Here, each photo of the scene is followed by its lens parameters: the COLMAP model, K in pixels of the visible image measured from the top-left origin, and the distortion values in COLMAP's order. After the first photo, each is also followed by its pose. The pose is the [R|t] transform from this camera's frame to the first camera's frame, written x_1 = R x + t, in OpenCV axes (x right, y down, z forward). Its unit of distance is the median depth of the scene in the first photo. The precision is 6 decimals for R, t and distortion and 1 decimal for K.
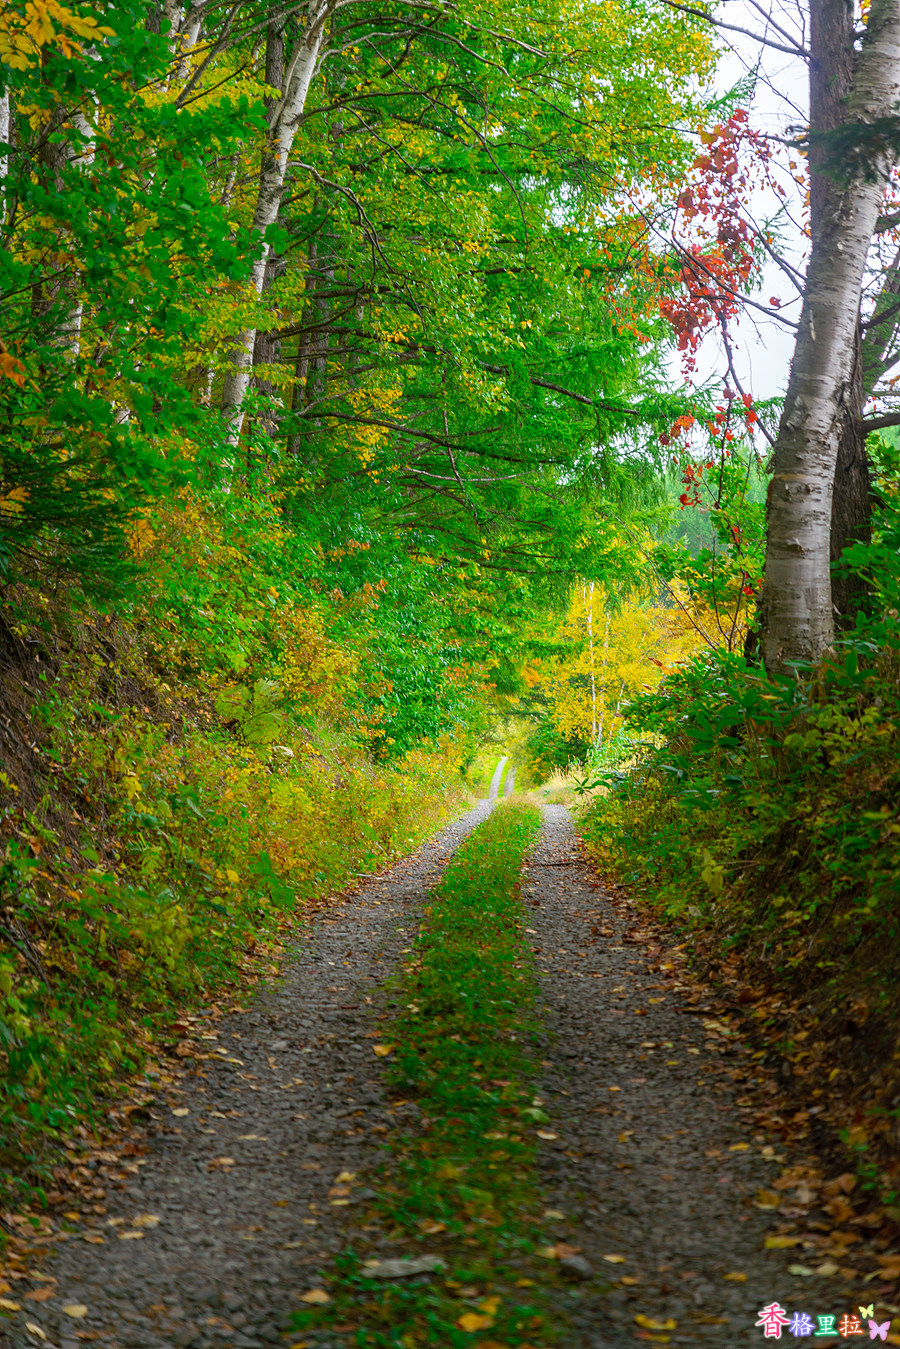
lens RADIAL K [[2648.4, 0, 450.4], [0, 2648.4, 675.2], [0, 0, 1]] dist [0.085463, 0.000000]
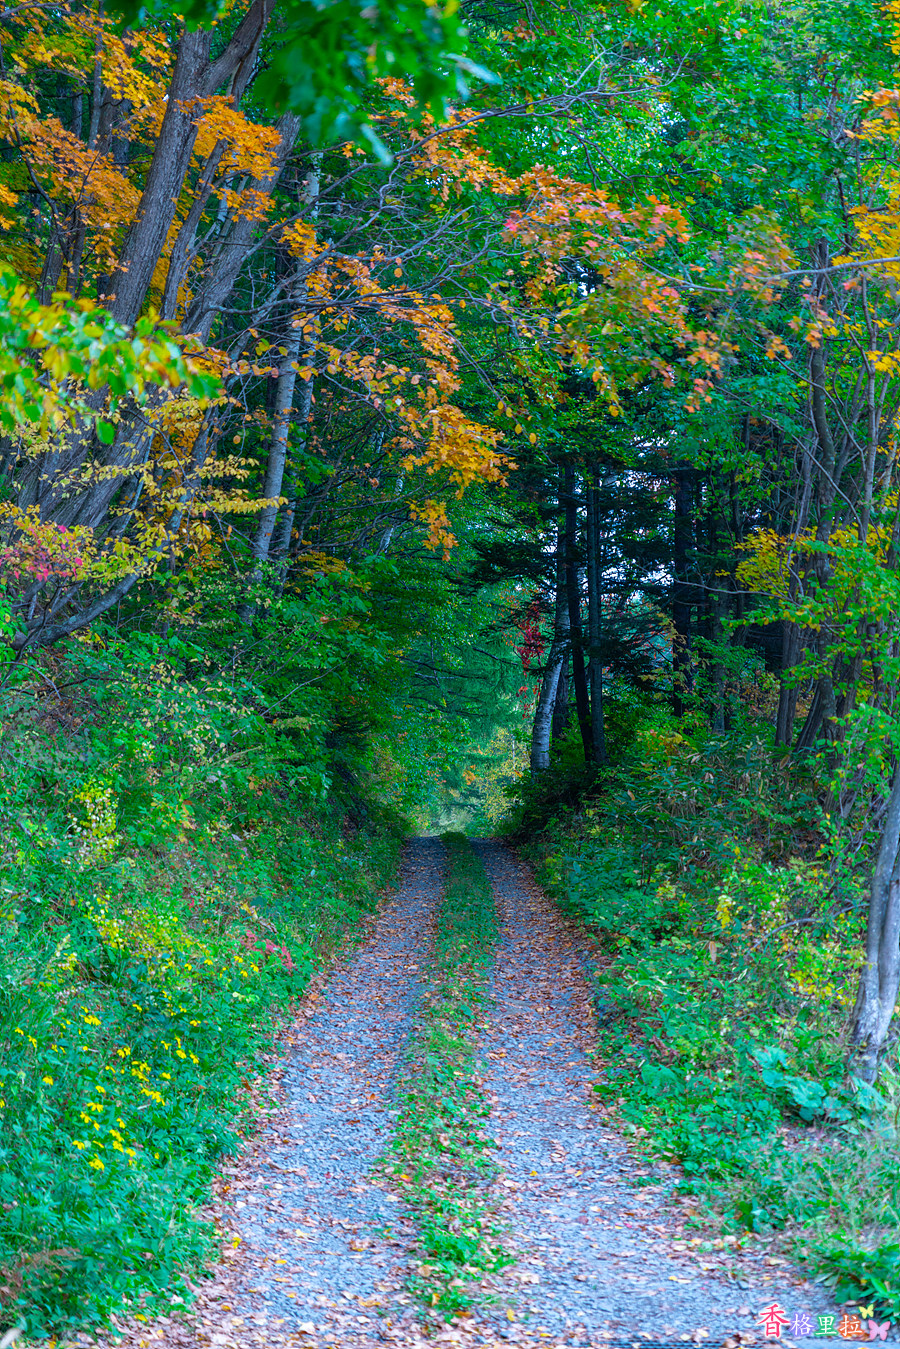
lens RADIAL K [[2648.4, 0, 443.9], [0, 2648.4, 672.9], [0, 0, 1]] dist [0.085463, 0.000000]
pose [[0.999437, 0.026813, 0.020146, -0.081625], [-0.026014, 0.998904, -0.038923, 0.002248], [-0.021168, 0.038377, 0.999039, -2.625136]]
